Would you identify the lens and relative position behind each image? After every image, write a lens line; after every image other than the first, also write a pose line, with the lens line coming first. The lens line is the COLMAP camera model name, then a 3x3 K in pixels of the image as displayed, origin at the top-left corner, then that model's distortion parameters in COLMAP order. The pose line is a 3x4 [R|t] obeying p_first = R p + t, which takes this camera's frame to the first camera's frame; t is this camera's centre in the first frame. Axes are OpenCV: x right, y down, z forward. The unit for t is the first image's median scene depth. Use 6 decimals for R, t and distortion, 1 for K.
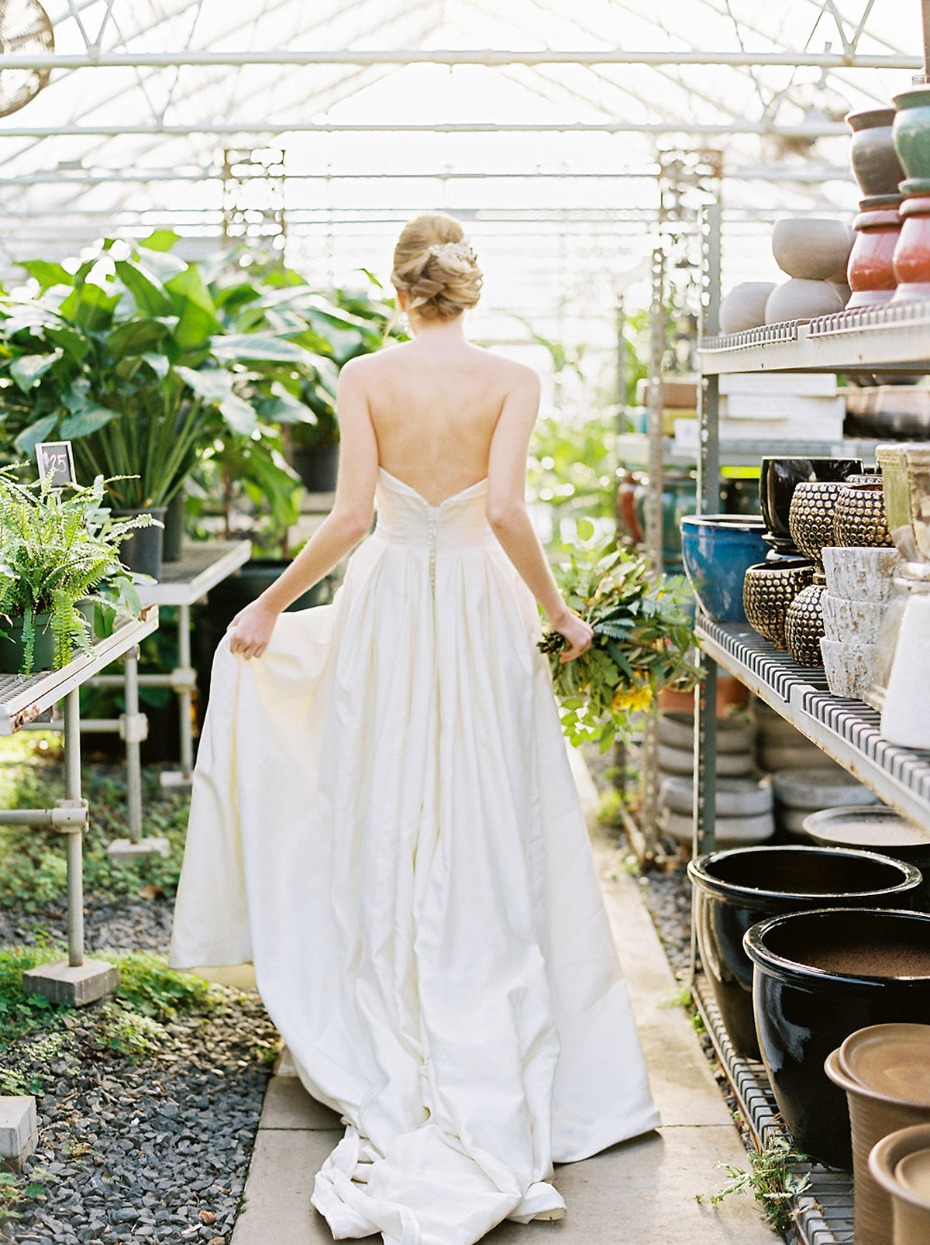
lens RADIAL K [[1965.4, 0, 466.0], [0, 1965.4, 655.7], [0, 0, 1]] dist [-0.016238, -0.030599]
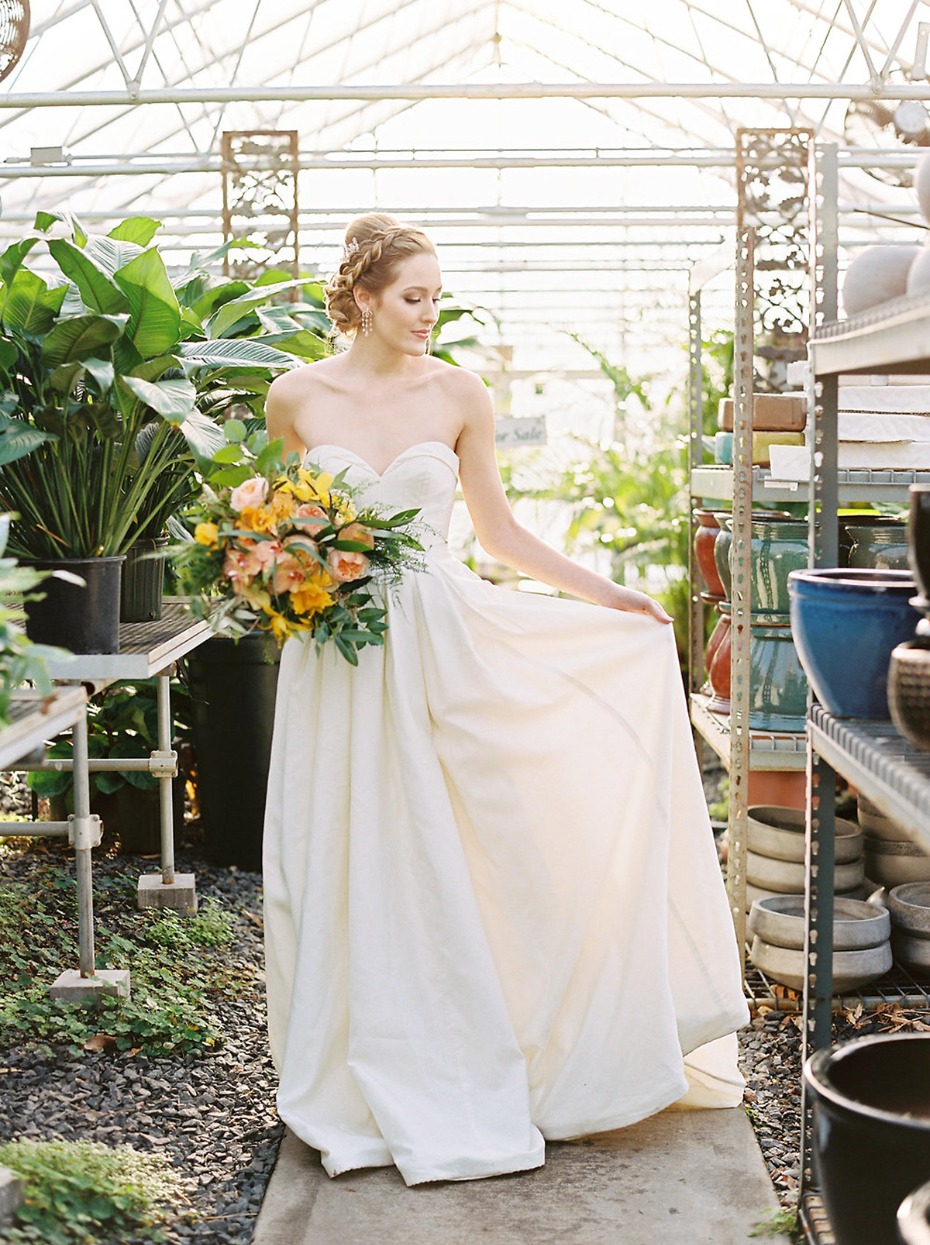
lens RADIAL K [[1939.4, 0, 465.0], [0, 1939.4, 622.5], [0, 0, 1]] dist [-0.069437, -0.022838]
pose [[0.999439, 0.001709, -0.033456, 0.011943], [-0.002965, 0.999291, -0.037526, -0.020681], [0.033368, 0.037605, 0.998735, 0.237658]]
